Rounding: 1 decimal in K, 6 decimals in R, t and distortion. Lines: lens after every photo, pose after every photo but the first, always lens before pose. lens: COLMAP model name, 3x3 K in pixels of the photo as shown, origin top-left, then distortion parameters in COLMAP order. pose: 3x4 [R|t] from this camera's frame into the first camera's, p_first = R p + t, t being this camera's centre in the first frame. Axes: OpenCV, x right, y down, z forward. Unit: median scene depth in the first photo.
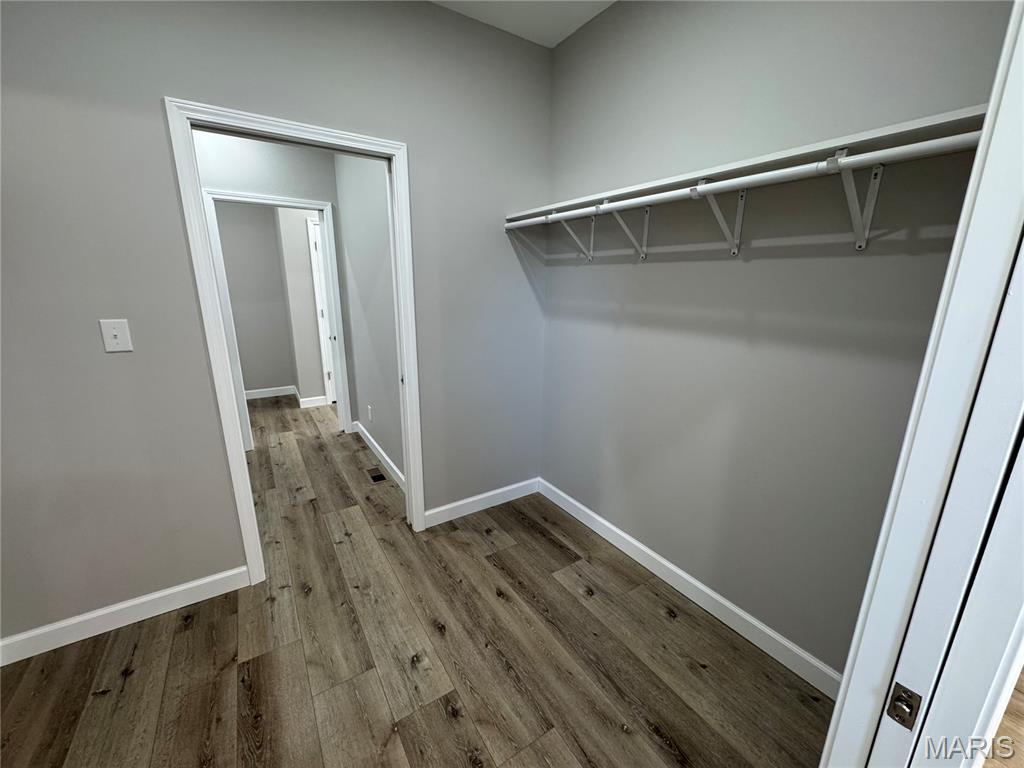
lens RADIAL K [[410.9, 0, 513.3], [0, 410.9, 381.4], [0, 0, 1]] dist [-0.001145, -0.000471]
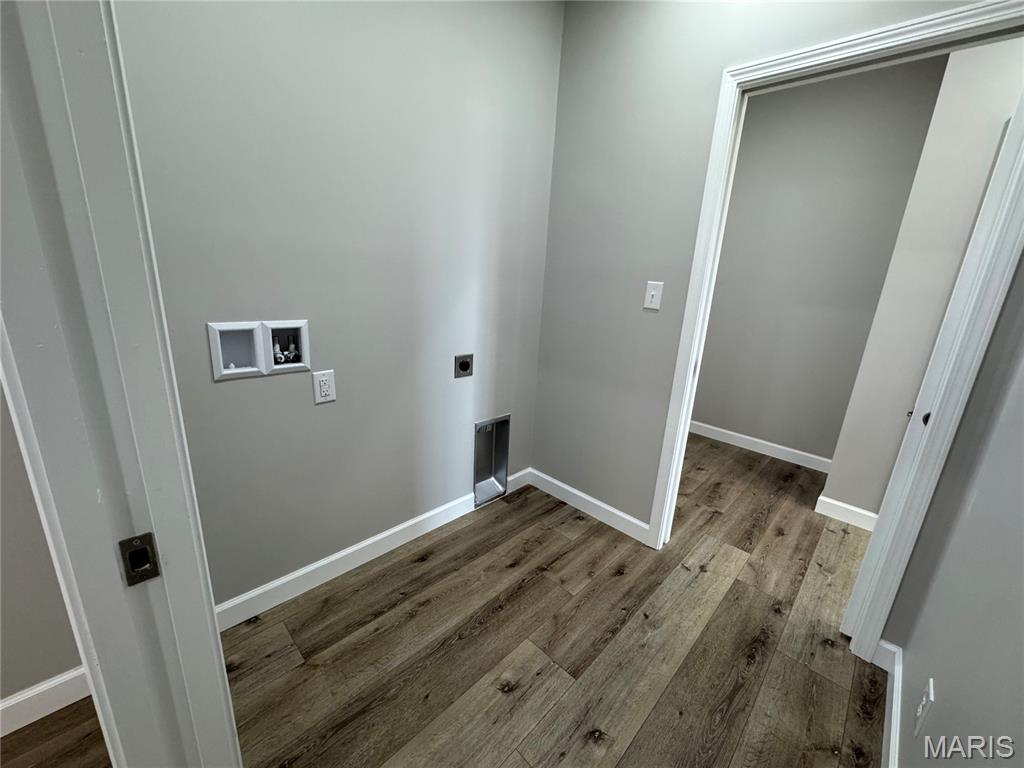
lens RADIAL K [[410.9, 0, 511.1], [0, 410.9, 387.2], [0, 0, 1]] dist [-0.001145, -0.000471]
pose [[0.221024, 0.257333, -0.940706, -0.180003], [-0.272432, 0.942455, 0.193802, -0.093062], [0.936445, 0.213444, 0.278411, 0.543324]]
